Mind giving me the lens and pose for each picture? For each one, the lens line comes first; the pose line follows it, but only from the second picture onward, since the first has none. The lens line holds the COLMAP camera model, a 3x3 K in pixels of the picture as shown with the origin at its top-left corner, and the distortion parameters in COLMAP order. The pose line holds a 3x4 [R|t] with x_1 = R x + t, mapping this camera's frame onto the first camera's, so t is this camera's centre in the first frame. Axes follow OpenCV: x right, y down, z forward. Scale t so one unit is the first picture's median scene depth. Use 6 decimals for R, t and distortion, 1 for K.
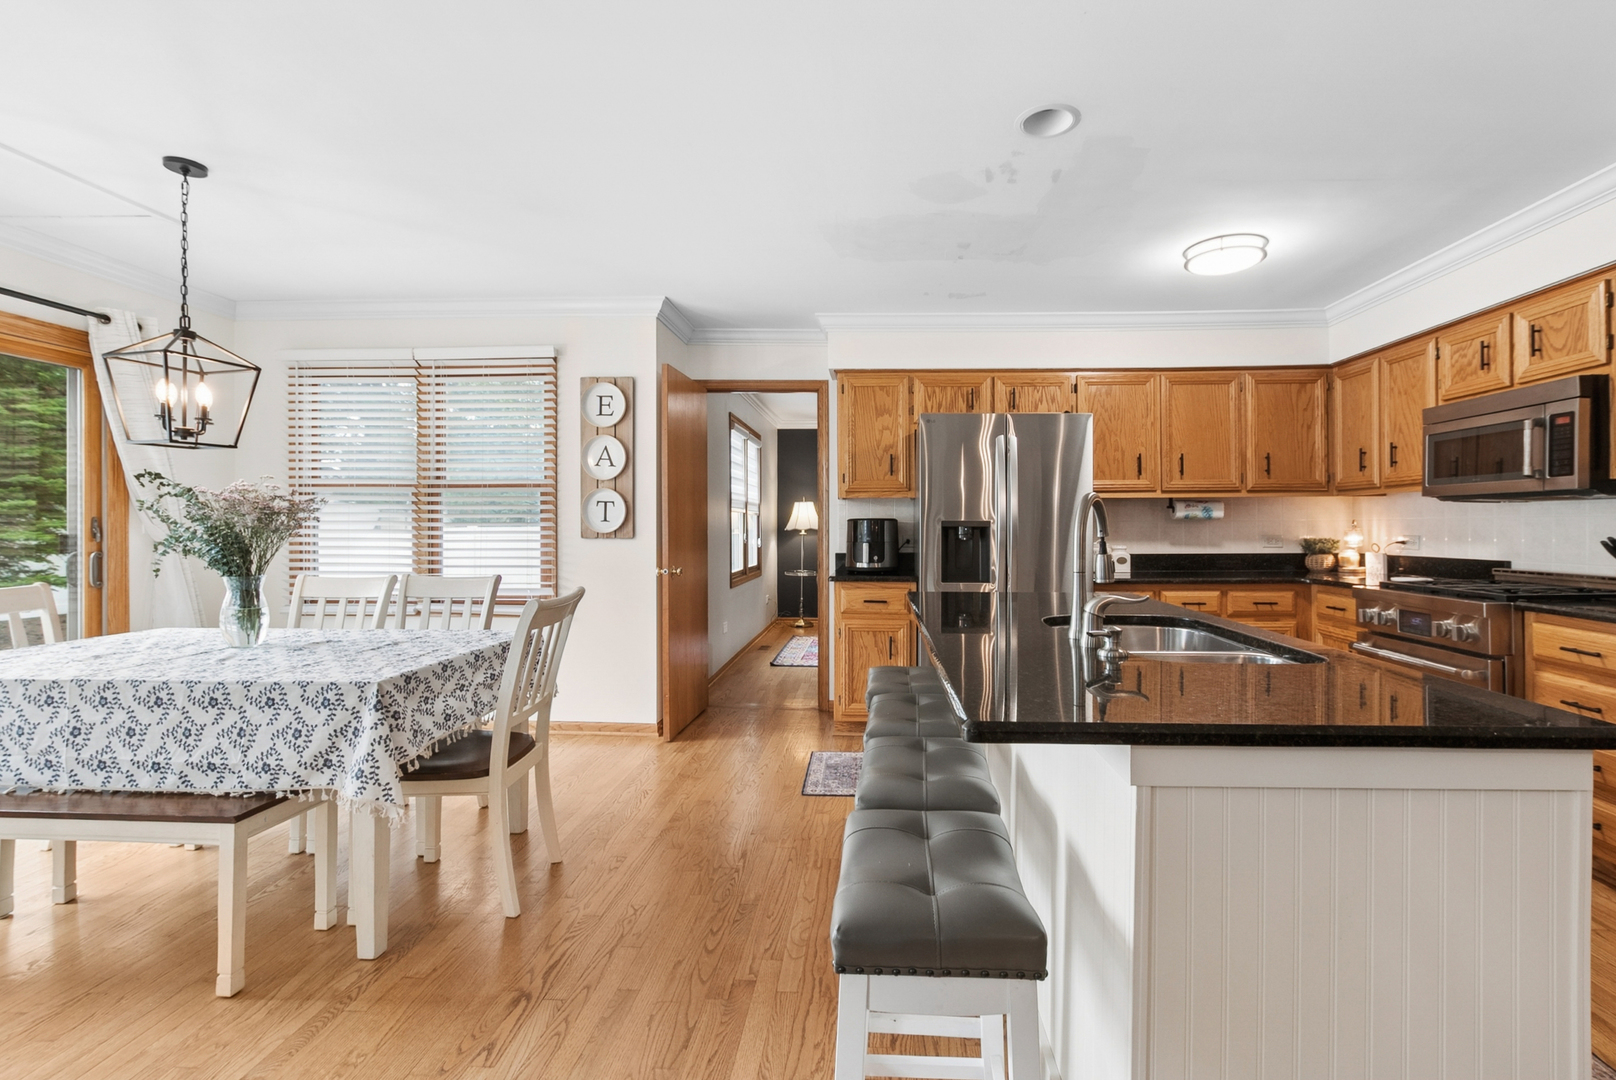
lens RADIAL K [[729.4, 0, 857.7], [0, 729.4, 530.6], [0, 0, 1]] dist [-0.016320, 0.001778]
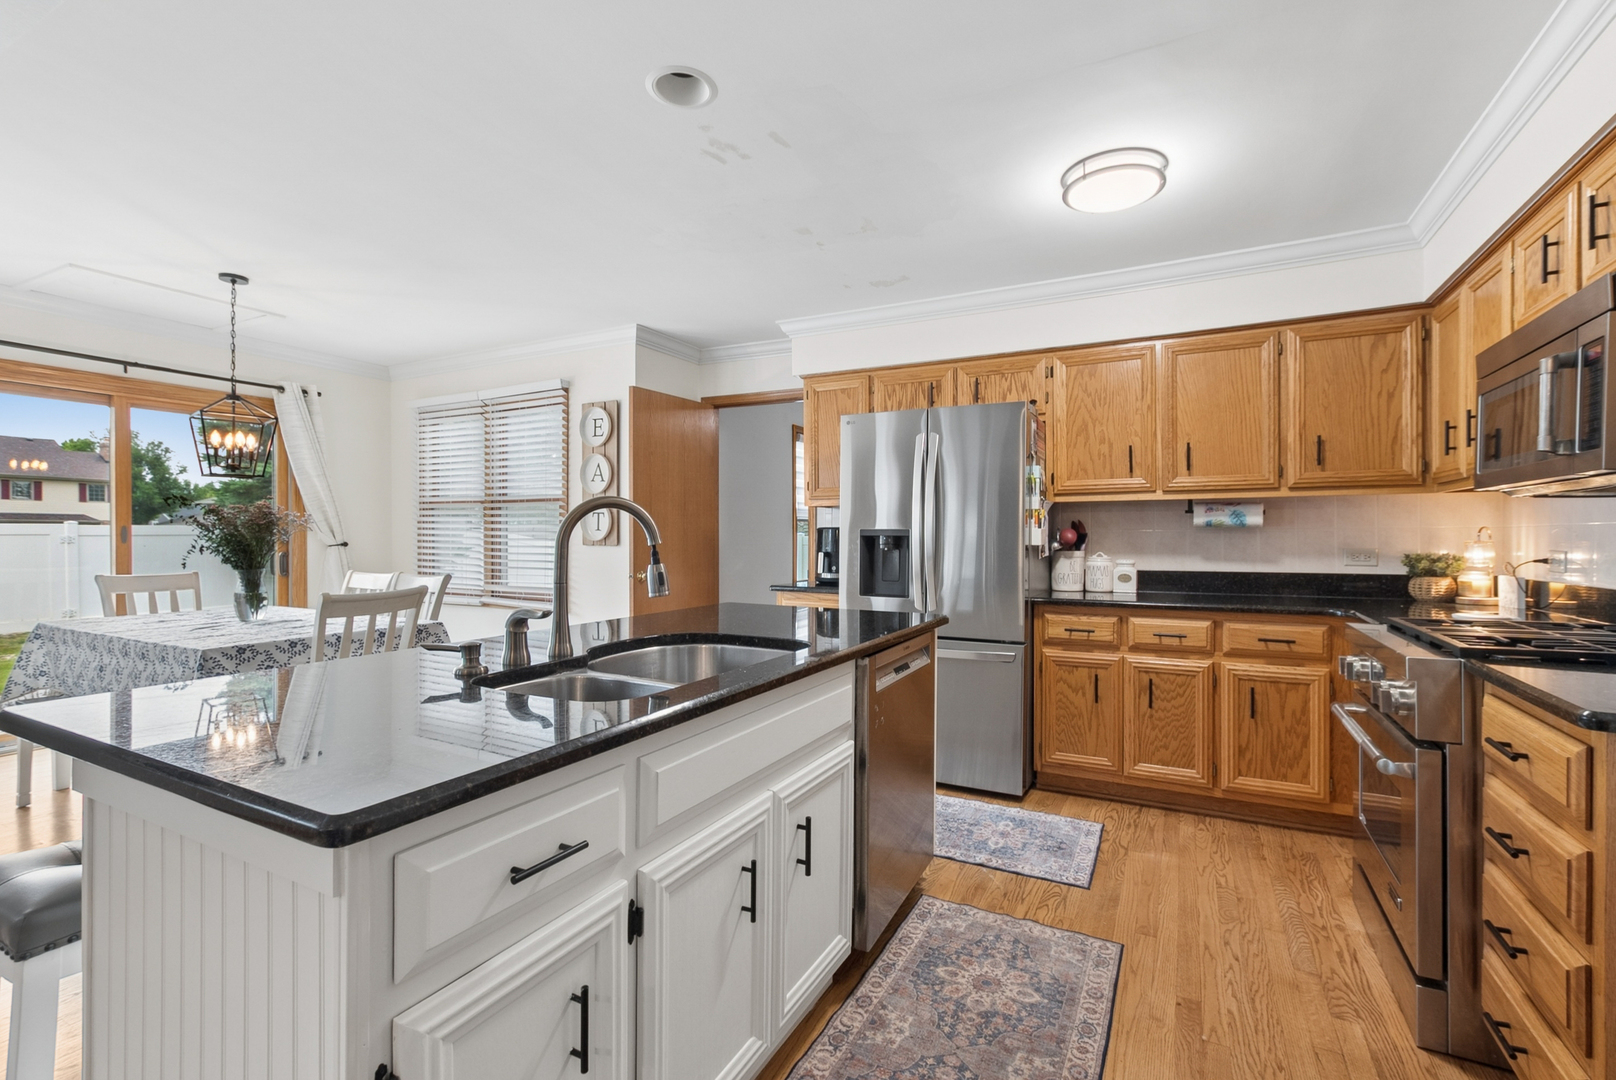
lens RADIAL K [[729.4, 0, 864.7], [0, 729.4, 545.1], [0, 0, 1]] dist [-0.016320, 0.001778]
pose [[0.904073, 0.007004, -0.427320, 0.464278], [-0.004970, 0.999970, 0.005876, 0.000920], [0.427348, -0.003188, 0.904081, 0.147436]]
